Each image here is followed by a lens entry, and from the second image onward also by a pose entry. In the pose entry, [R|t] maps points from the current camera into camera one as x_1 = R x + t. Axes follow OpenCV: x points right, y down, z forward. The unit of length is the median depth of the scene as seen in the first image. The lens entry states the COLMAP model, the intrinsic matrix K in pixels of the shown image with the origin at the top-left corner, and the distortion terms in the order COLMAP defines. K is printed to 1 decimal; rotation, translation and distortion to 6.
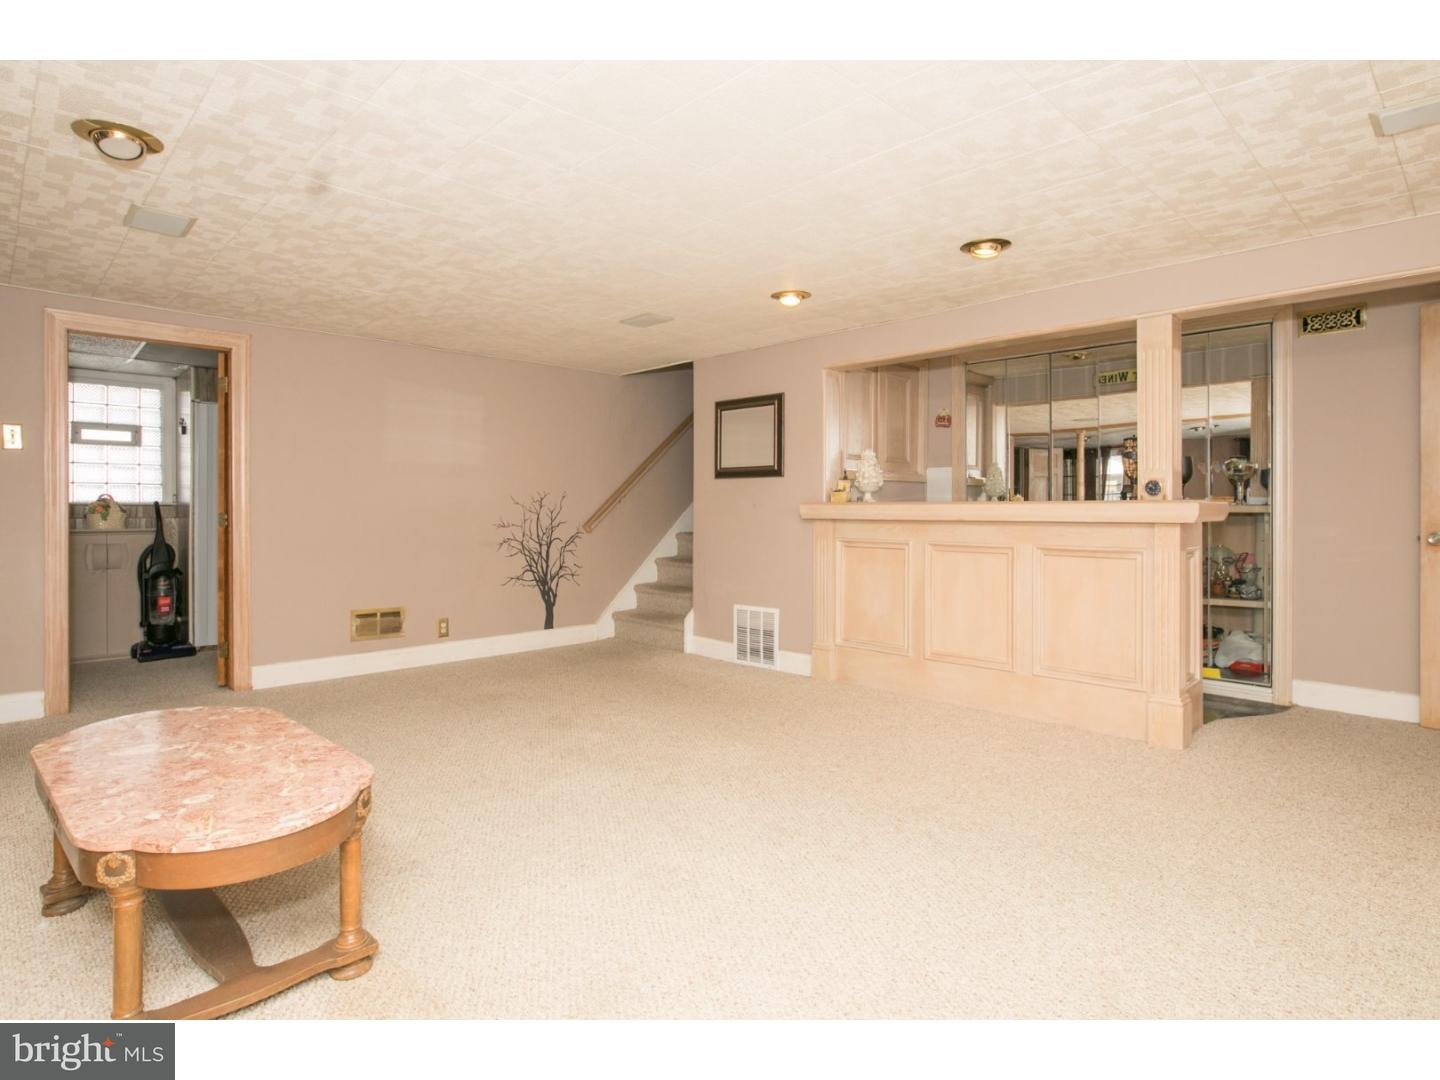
lens RADIAL K [[780.3, 0, 723.7], [0, 780.3, 506.0], [0, 0, 1]] dist [-0.002294, 0.000107]
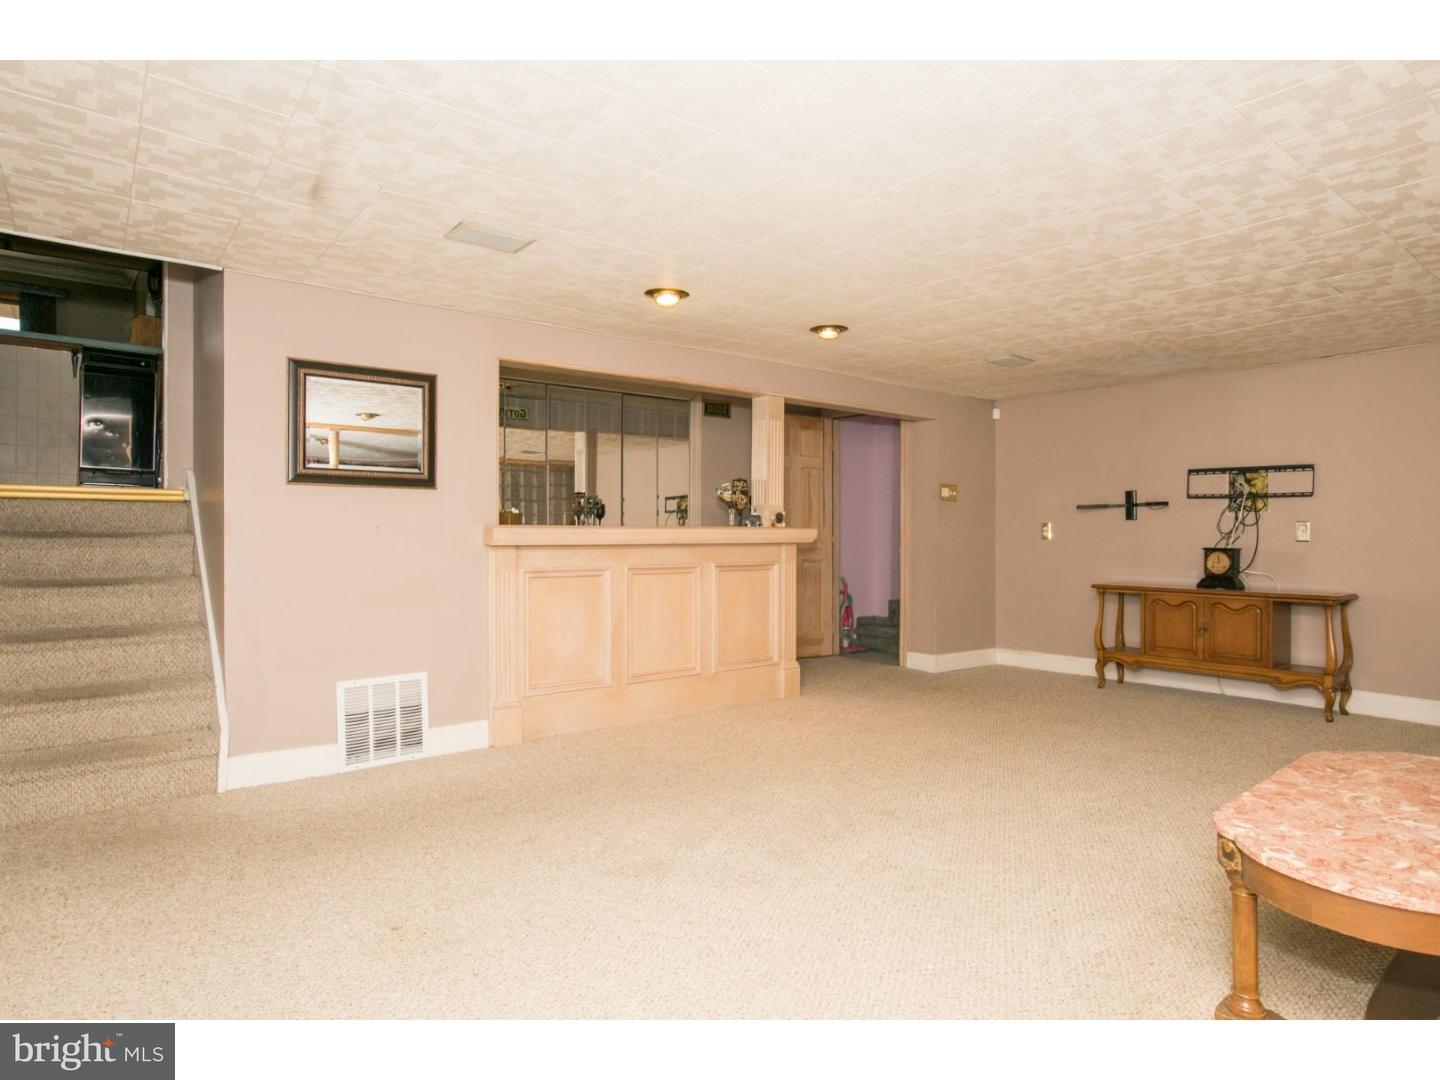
lens RADIAL K [[819.6, 0, 720.0], [0, 819.6, 540.0], [0, 0, 1]] dist [-0.000126, 0.000117]
pose [[0.117461, -0.009948, 0.993028, -0.623848], [-0.003821, 0.999938, 0.010469, 0.000786], [-0.993070, -0.005024, 0.117416, 0.615400]]
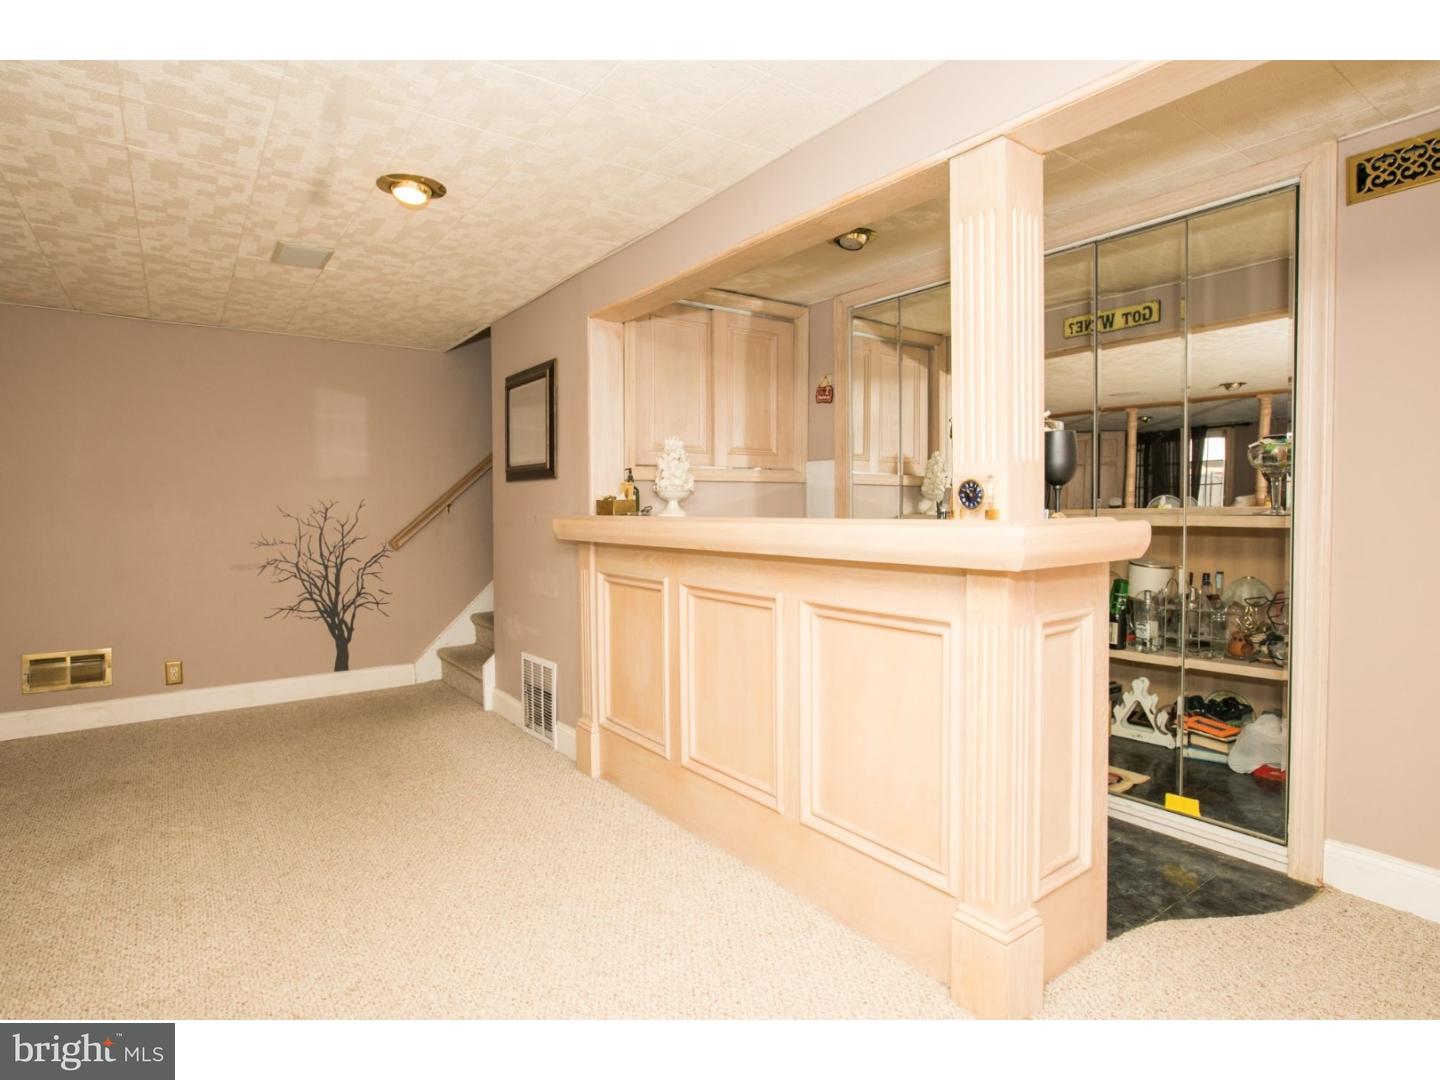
lens RADIAL K [[748.5, 0, 719.1], [0, 748.5, 534.6], [0, 0, 1]] dist [-0.003184, -0.000396]
pose [[0.987089, -0.001527, -0.160163, 0.313959], [0.008172, 0.999132, 0.040840, -0.012370], [0.159962, -0.041621, 0.986245, 0.338321]]
